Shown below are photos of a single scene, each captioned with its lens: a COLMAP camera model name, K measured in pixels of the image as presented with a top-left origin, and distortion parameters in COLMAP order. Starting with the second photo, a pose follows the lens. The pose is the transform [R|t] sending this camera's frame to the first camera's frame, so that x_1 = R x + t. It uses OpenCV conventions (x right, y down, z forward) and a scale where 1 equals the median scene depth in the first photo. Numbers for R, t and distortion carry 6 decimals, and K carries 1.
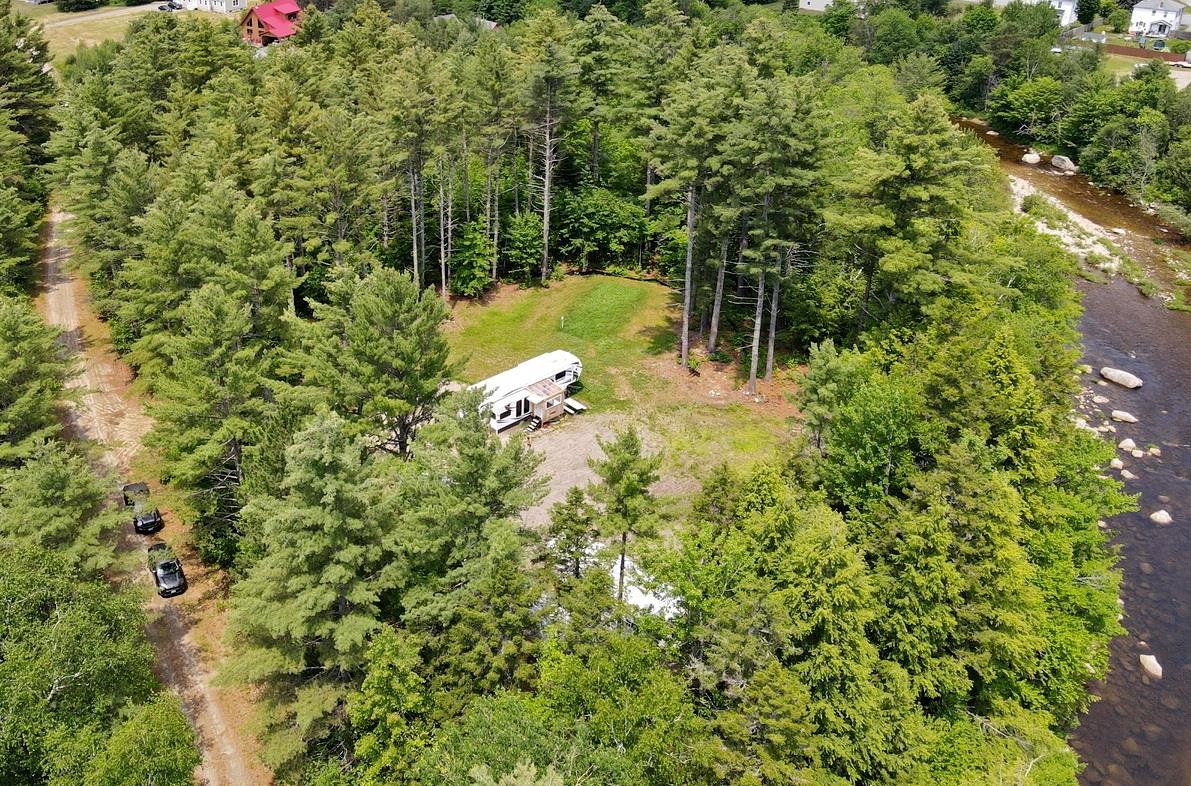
lens RADIAL K [[1068.8, 0, 467.2], [0, 1068.8, 287.5], [0, 0, 1]] dist [0.009638, 0.000662]
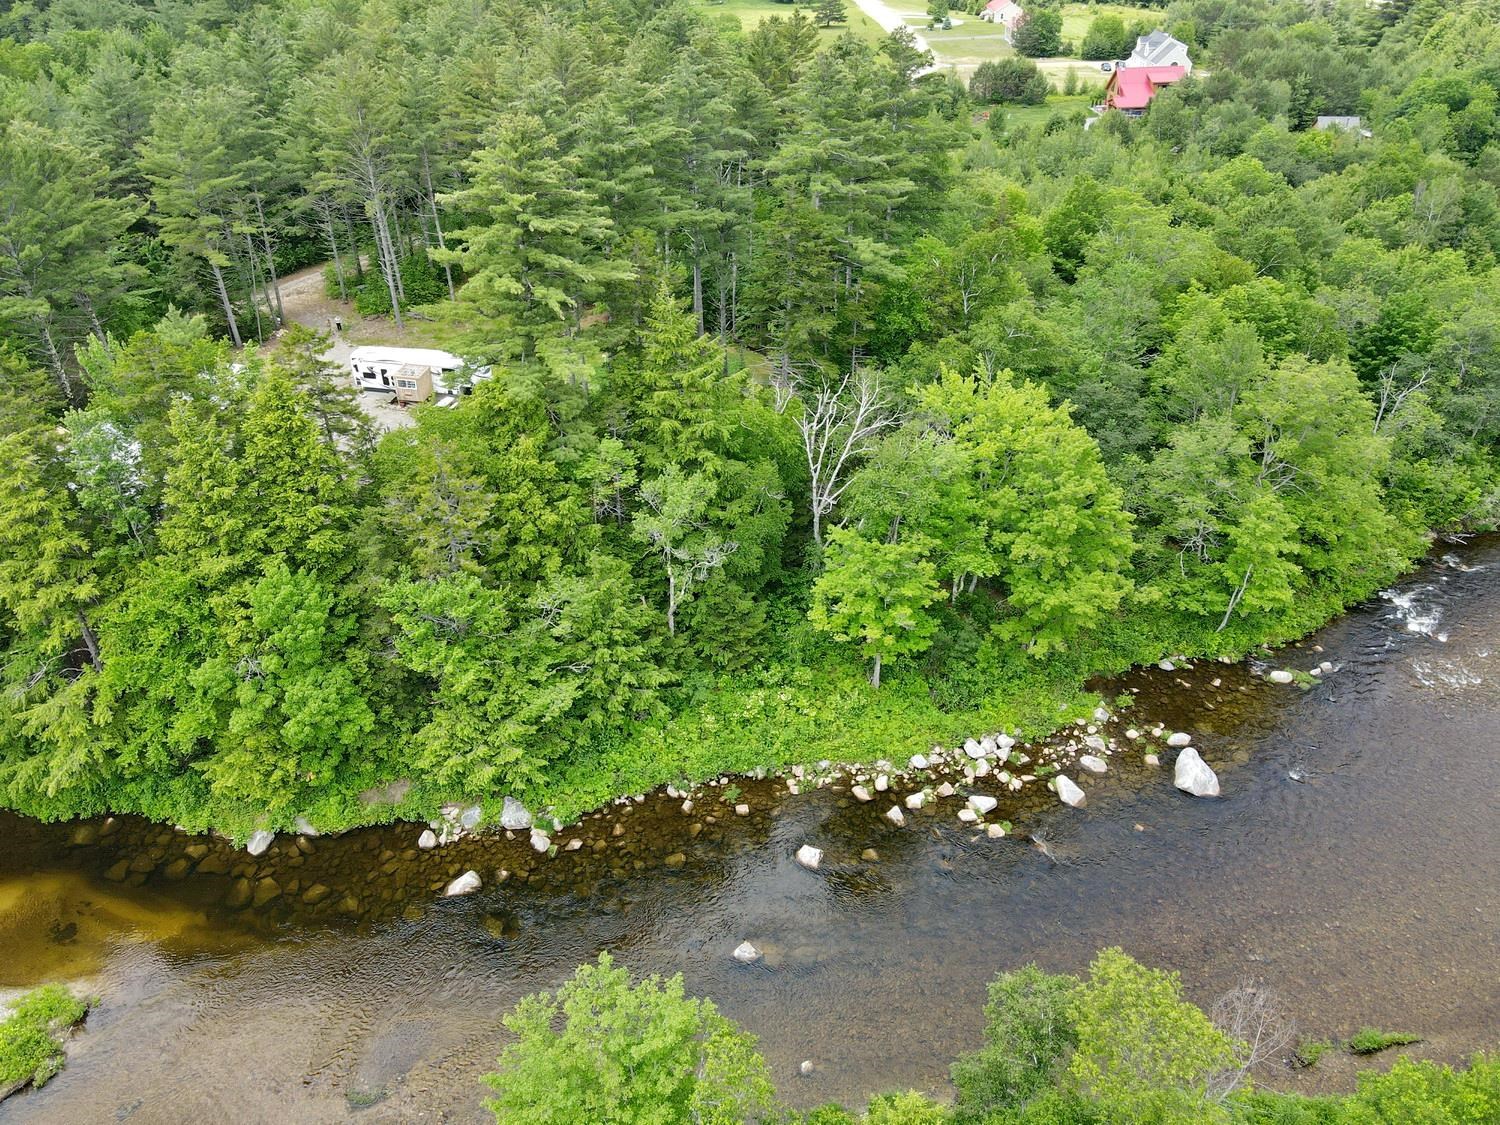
lens RADIAL K [[1092.5, 0, 741.0], [0, 1092.5, 560.5], [0, 0, 1]] dist [0.004140, 0.016122]
pose [[0.615538, 0.436551, -0.656152, 0.776286], [-0.330565, 0.898803, 0.287888, -0.111854], [0.715430, 0.039695, 0.697556, 0.372131]]
